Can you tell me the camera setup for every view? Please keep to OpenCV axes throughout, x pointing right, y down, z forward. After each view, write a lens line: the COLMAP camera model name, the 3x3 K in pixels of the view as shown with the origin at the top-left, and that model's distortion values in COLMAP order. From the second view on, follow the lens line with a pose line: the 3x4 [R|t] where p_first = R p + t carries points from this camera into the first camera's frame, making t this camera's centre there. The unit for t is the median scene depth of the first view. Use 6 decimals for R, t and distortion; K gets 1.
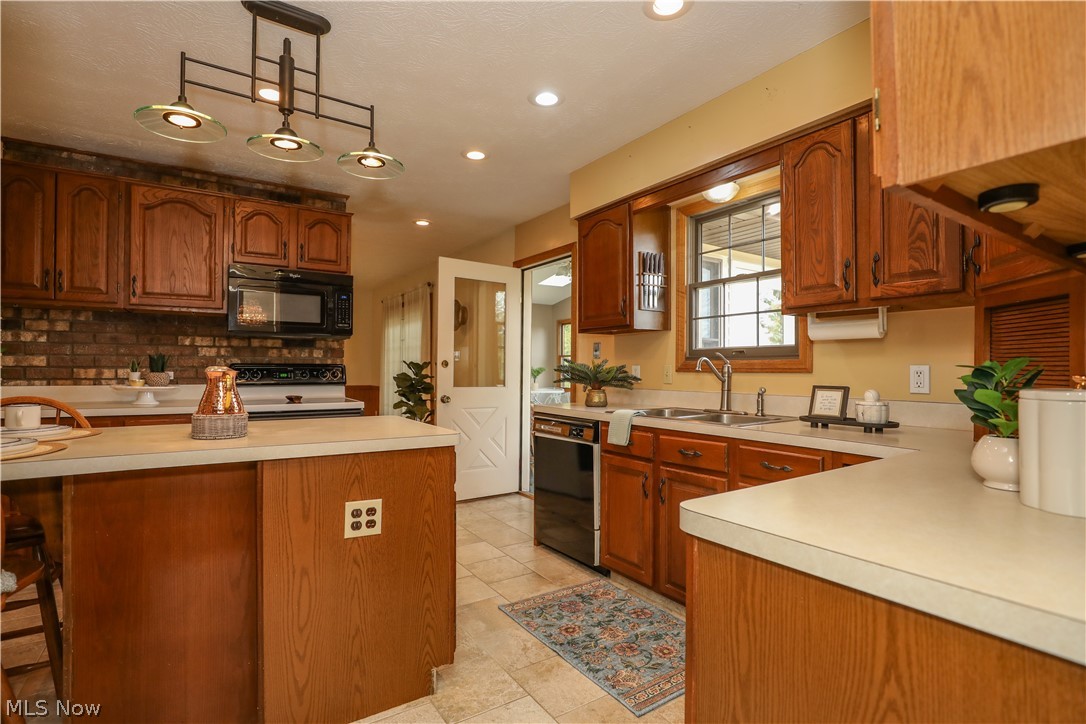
lens RADIAL K [[506.4, 0, 521.5], [0, 506.4, 361.3], [0, 0, 1]] dist [-0.031540, 0.008172]
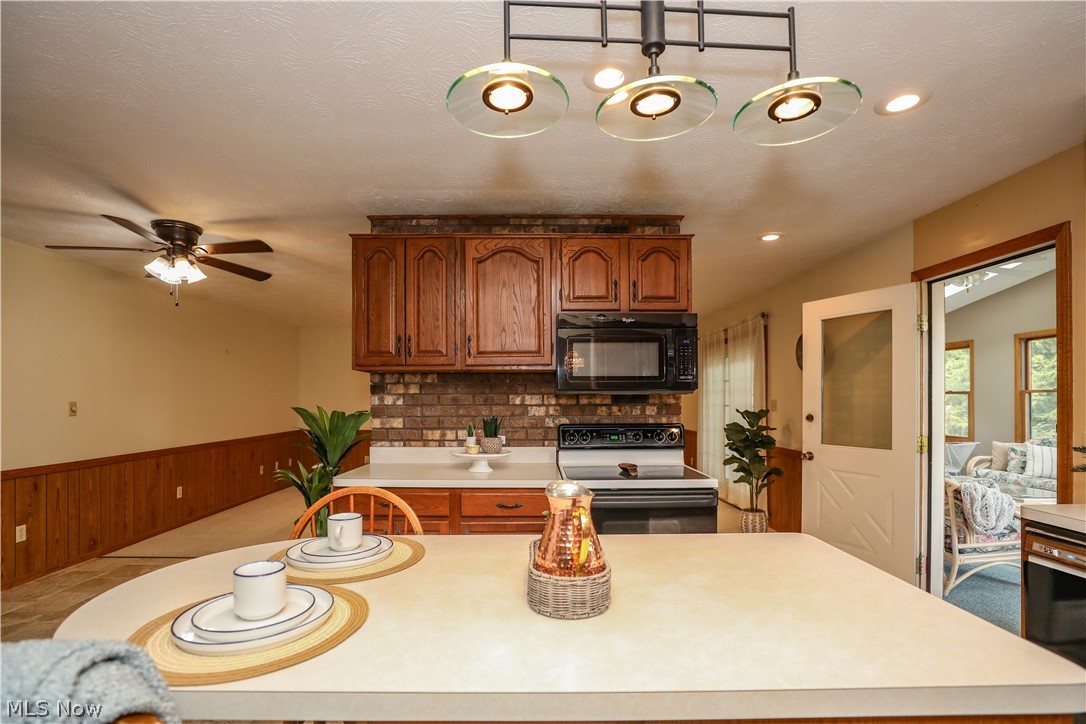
lens RADIAL K [[506.4, 0, 529.5], [0, 506.4, 398.0], [0, 0, 1]] dist [-0.031540, 0.008172]
pose [[0.844948, -0.009294, -0.534767, -0.156317], [0.010706, 0.999943, -0.000463, -0.046986], [0.534741, -0.005334, 0.844999, 0.230691]]
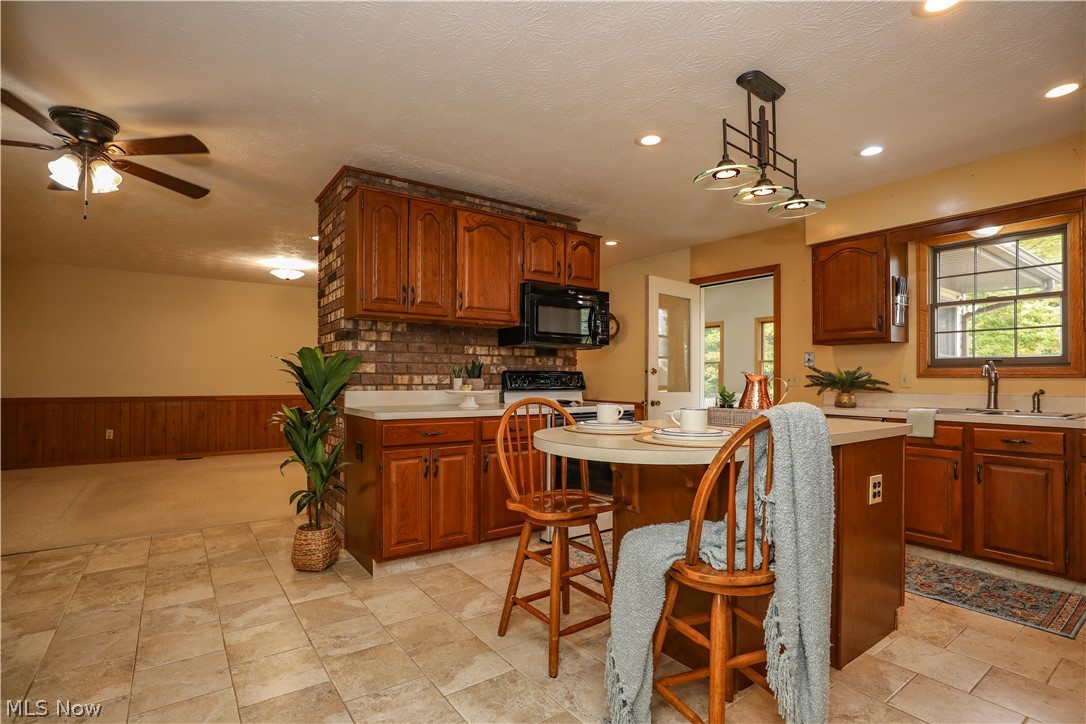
lens RADIAL K [[506.4, 0, 534.5], [0, 506.4, 371.4], [0, 0, 1]] dist [-0.031540, 0.008172]
pose [[0.999492, -0.000080, 0.031875, -0.603479], [0.000100, 1.000000, -0.000615, 0.006903], [-0.031875, 0.000618, 0.999492, -0.125598]]
